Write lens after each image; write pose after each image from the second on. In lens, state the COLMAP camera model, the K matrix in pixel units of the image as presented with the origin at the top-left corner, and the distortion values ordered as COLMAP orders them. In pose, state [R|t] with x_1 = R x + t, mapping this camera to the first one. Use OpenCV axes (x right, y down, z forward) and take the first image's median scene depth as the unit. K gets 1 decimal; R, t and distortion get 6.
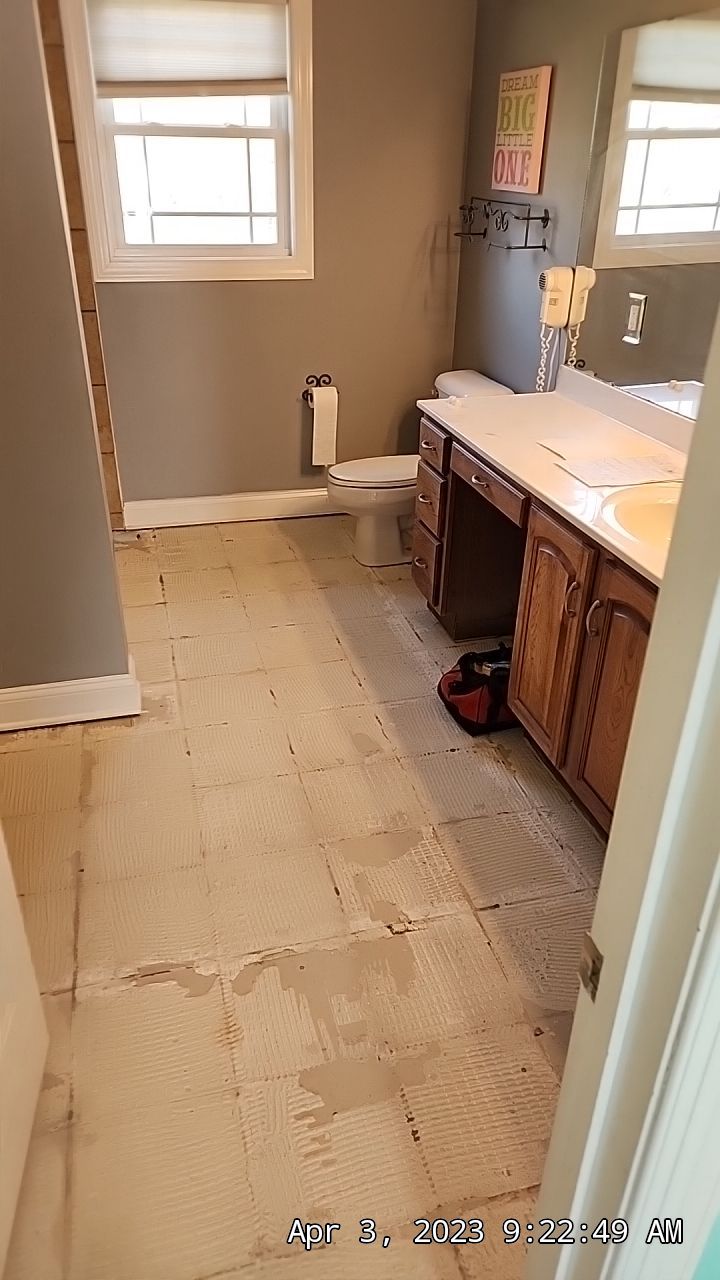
lens RADIAL K [[852.1, 0, 358.7], [0, 852.1, 646.8], [0, 0, 1]] dist [0.086346, -0.082002]
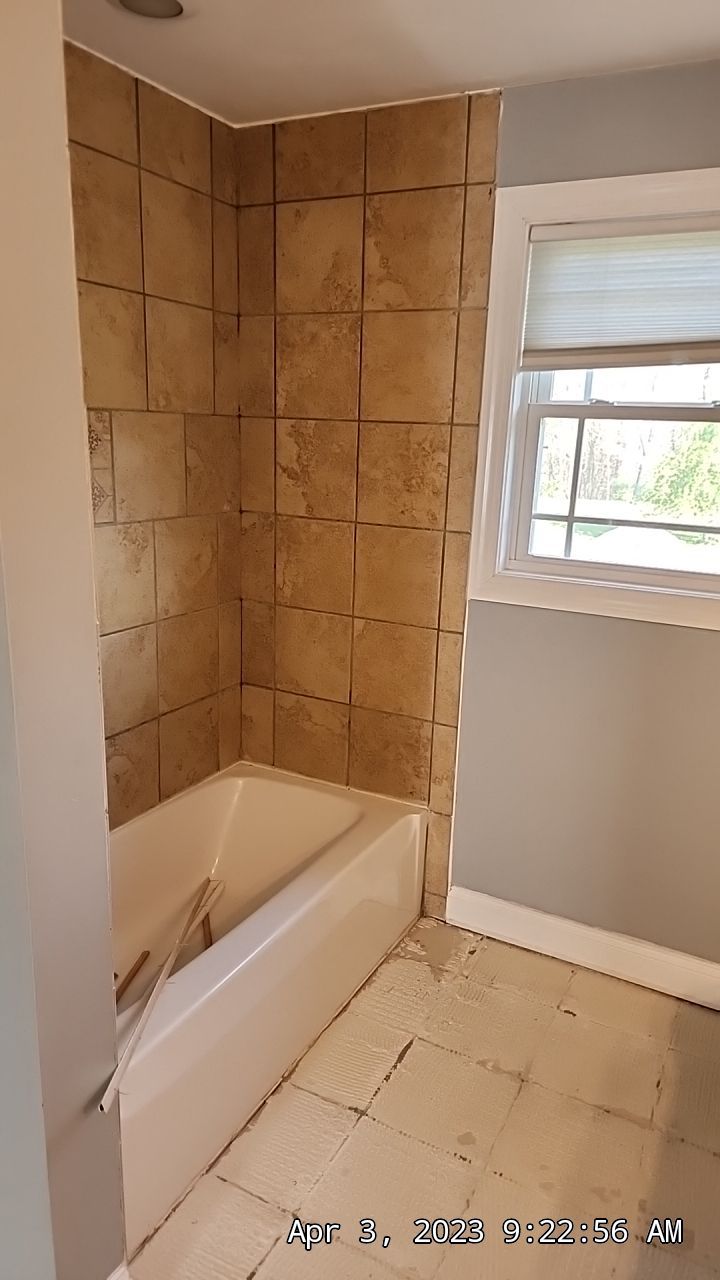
lens RADIAL K [[852.1, 0, 364.6], [0, 852.1, 645.4], [0, 0, 1]] dist [0.086346, -0.082002]
pose [[0.731845, 0.190248, -0.654377, 0.094743], [-0.352494, 0.927486, -0.124574, -0.250621], [0.583225, 0.321832, 0.745837, 0.409672]]
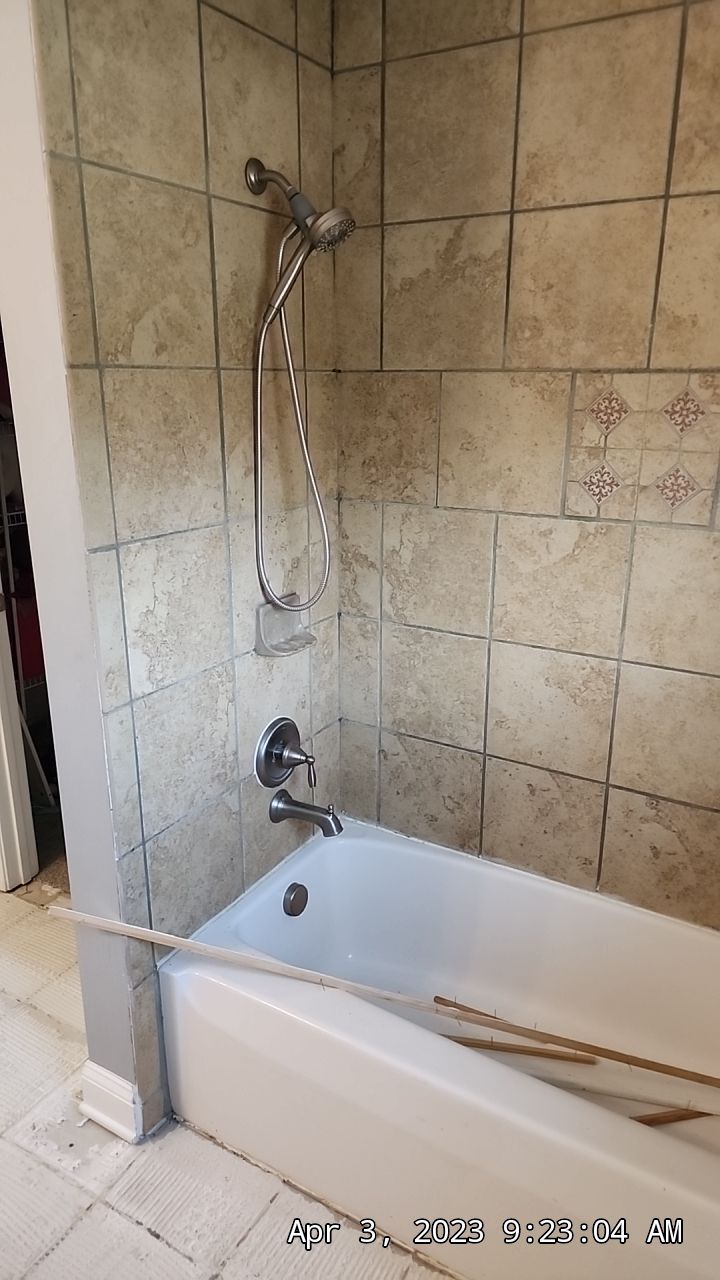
lens RADIAL K [[852.1, 0, 360.1], [0, 852.1, 648.1], [0, 0, 1]] dist [0.086346, -0.082002]
pose [[-0.710832, 0.206574, -0.672343, 0.009335], [-0.346073, 0.729467, 0.590009, -0.455471], [0.612333, 0.652077, -0.447039, 0.781447]]
